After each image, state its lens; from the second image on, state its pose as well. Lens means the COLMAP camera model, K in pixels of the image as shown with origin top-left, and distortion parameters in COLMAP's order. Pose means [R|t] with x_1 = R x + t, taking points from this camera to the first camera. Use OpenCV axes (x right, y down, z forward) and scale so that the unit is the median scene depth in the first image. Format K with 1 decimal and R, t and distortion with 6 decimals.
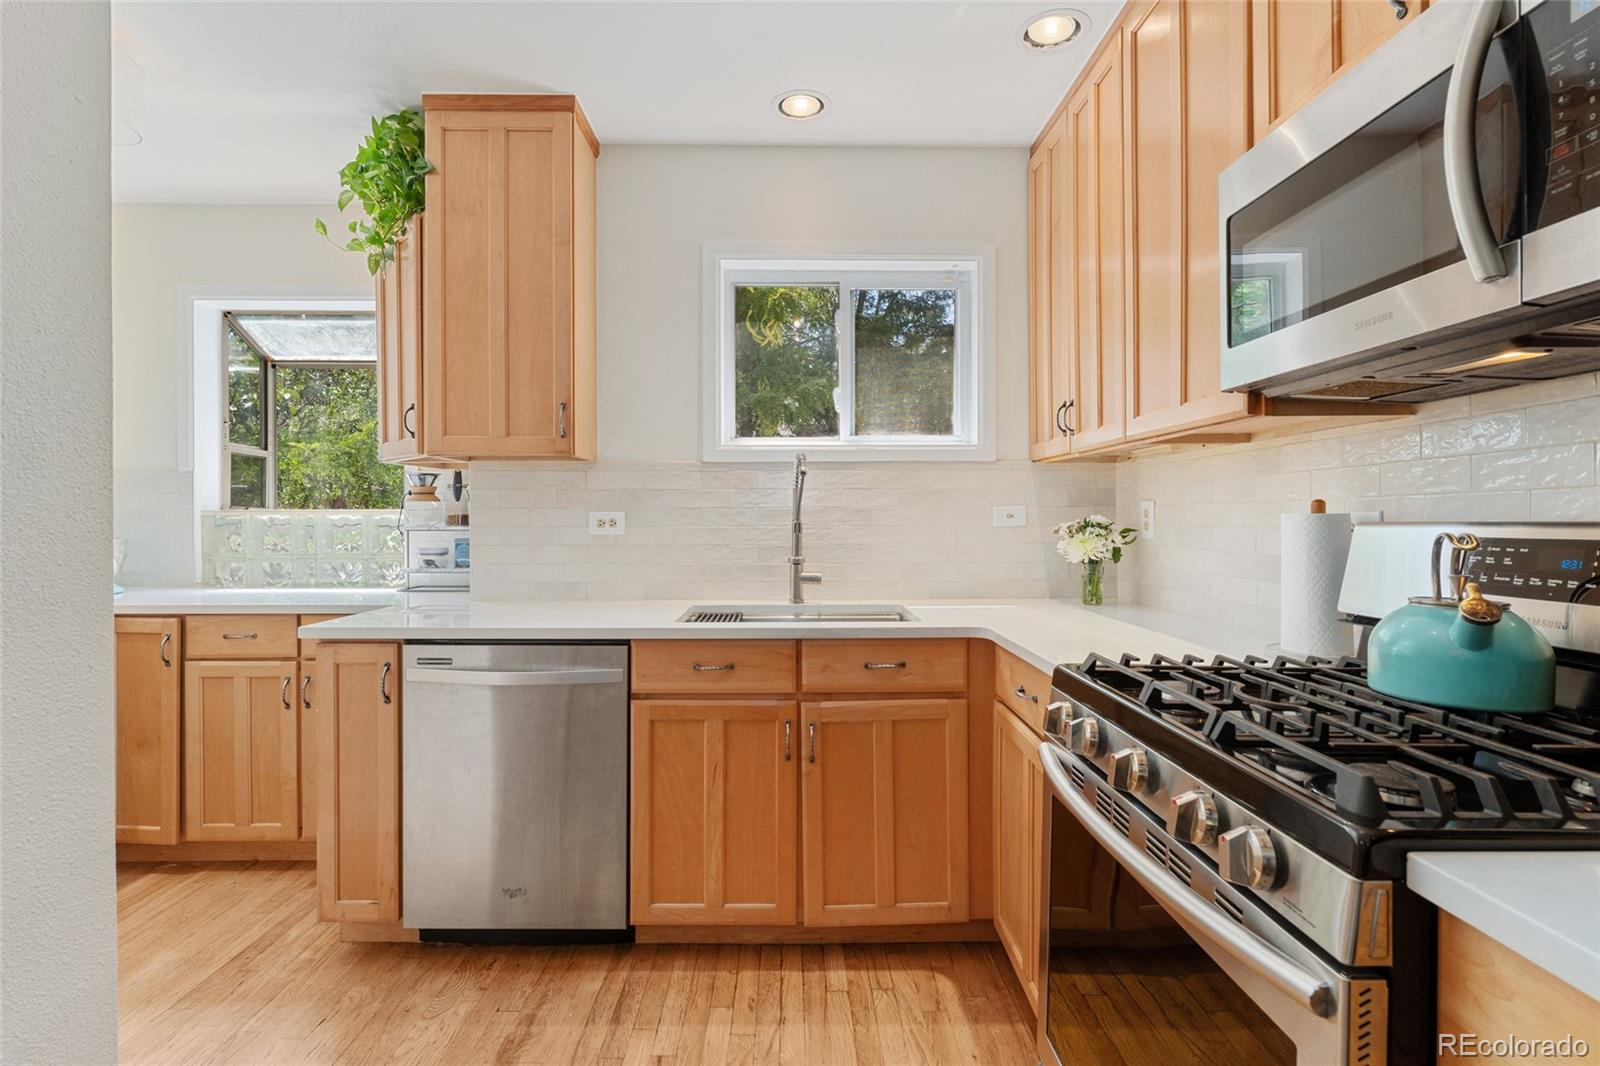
lens RADIAL K [[779.1, 0, 800.0], [0, 779.1, 533.0], [0, 0, 1]] dist [-0.000391, 0.000009]
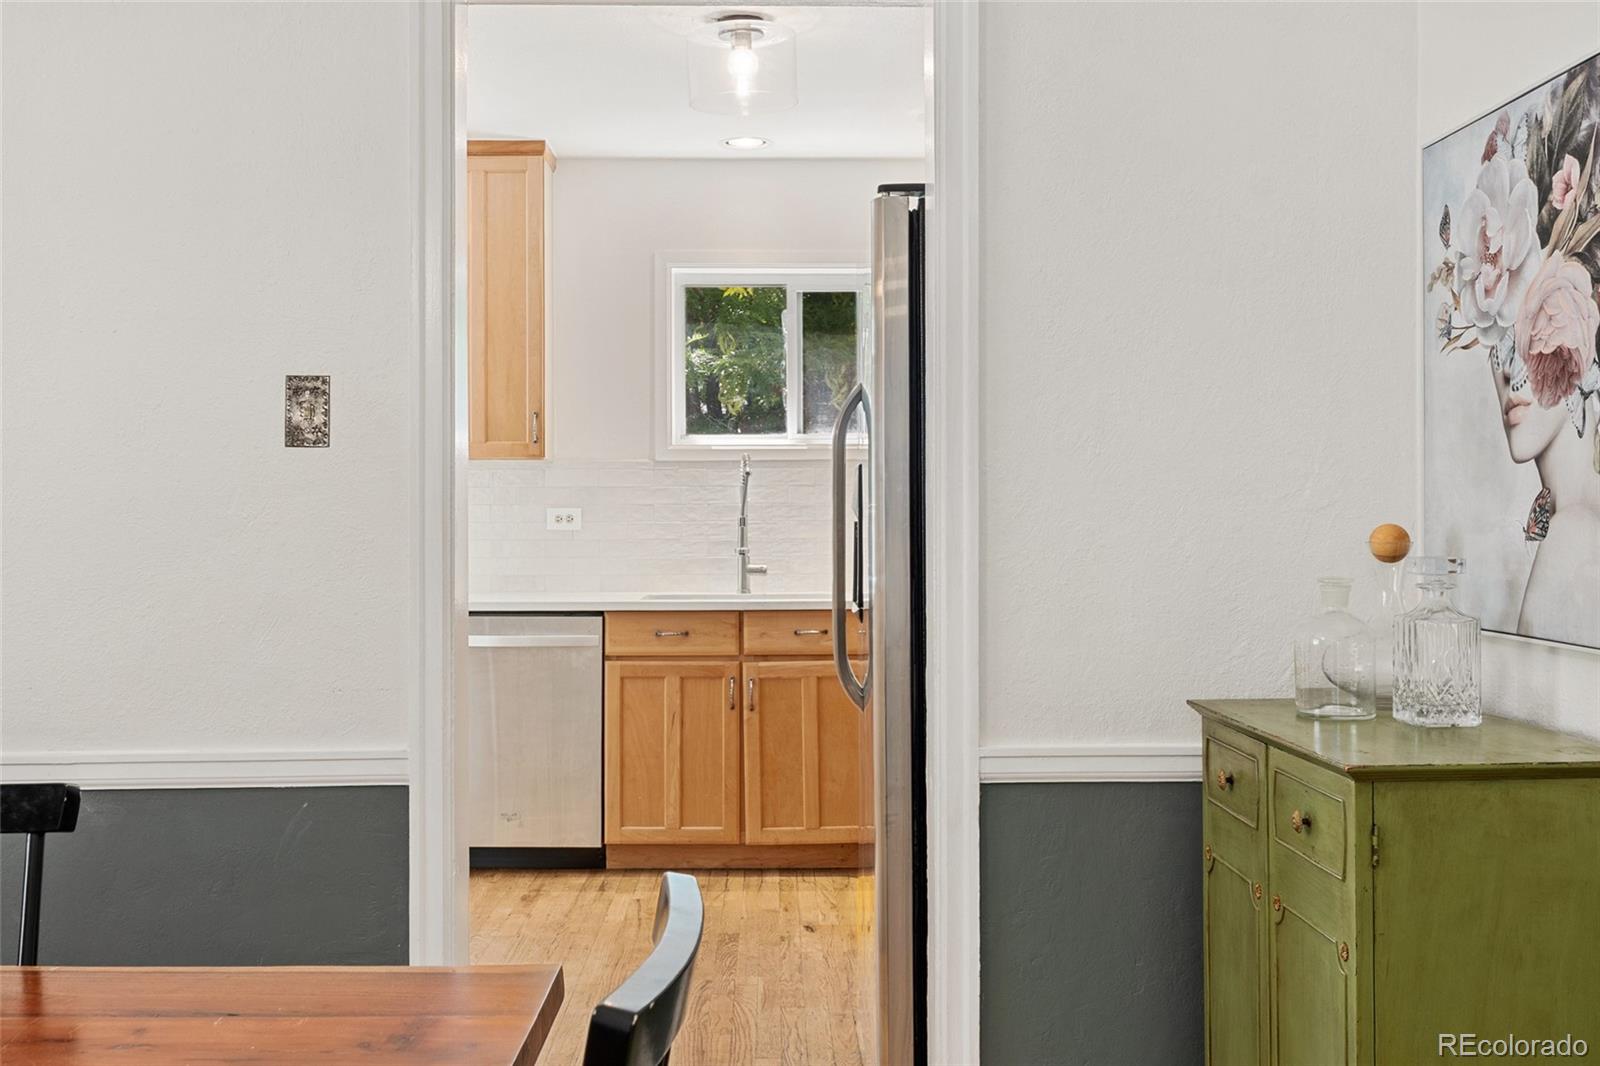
lens RADIAL K [[1675.6, 0, 800.0], [0, 1675.6, 533.0], [0, 0, 1]] dist [0.000684, 0.000204]
pose [[0.999996, -0.002212, 0.001858, 0.086642], [0.002234, 0.999925, -0.012071, 0.044671], [-0.001831, 0.012075, 0.999925, -1.644208]]
